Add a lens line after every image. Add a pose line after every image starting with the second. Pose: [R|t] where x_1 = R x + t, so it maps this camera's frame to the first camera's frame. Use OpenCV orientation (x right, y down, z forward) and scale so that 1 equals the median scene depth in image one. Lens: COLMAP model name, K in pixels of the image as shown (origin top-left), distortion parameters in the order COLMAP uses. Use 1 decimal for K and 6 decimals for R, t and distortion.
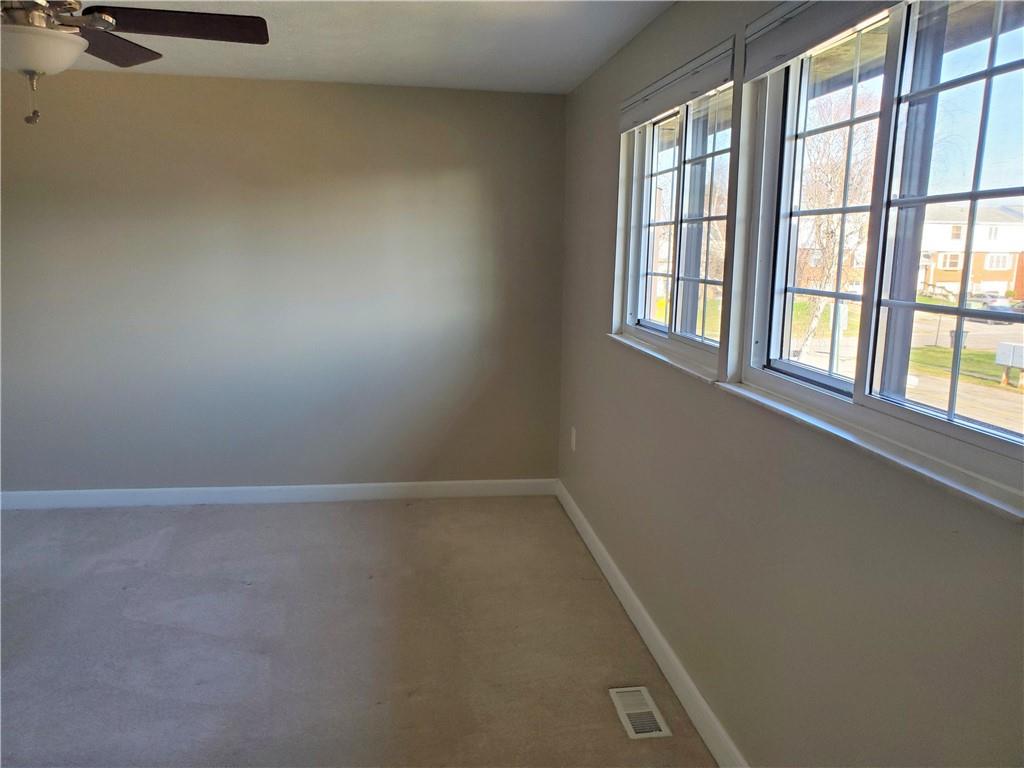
lens RADIAL K [[787.1, 0, 512.0], [0, 787.1, 384.0], [0, 0, 1]] dist [-0.006137, -0.006595]
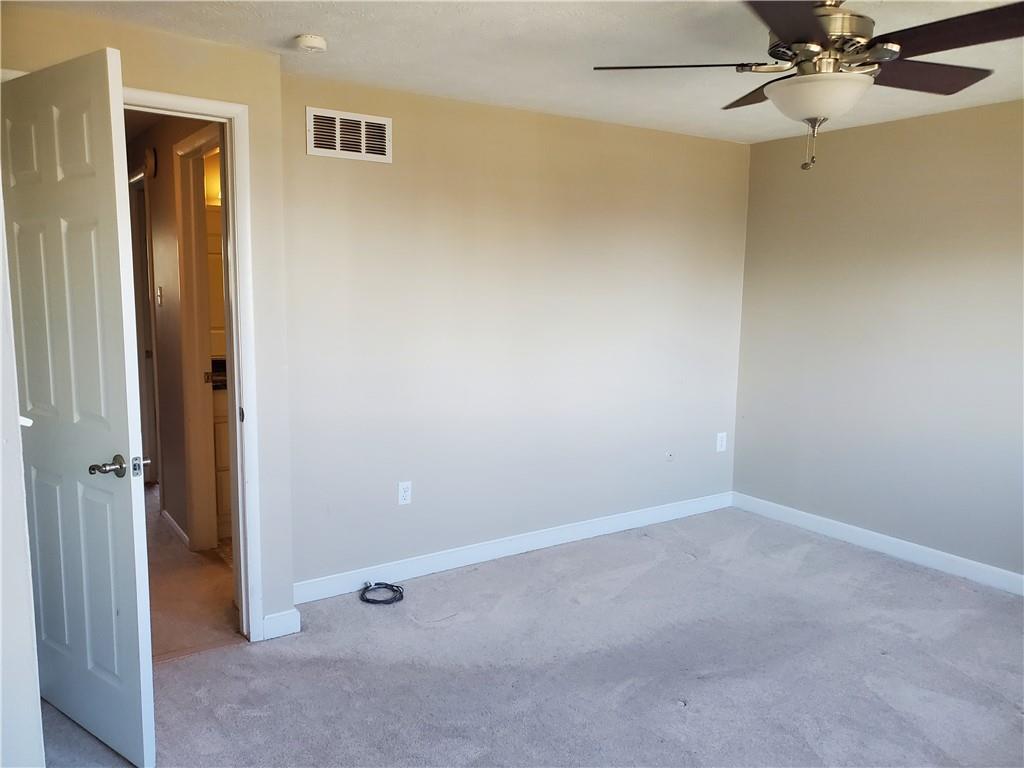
lens RADIAL K [[787.1, 0, 512.0], [0, 787.1, 384.0], [0, 0, 1]] dist [-0.006137, -0.006595]
pose [[0.432177, 0.110682, -0.894971, 0.140727], [-0.161971, 0.985827, 0.043703, -0.030027], [0.887124, 0.126072, 0.443979, 0.189938]]
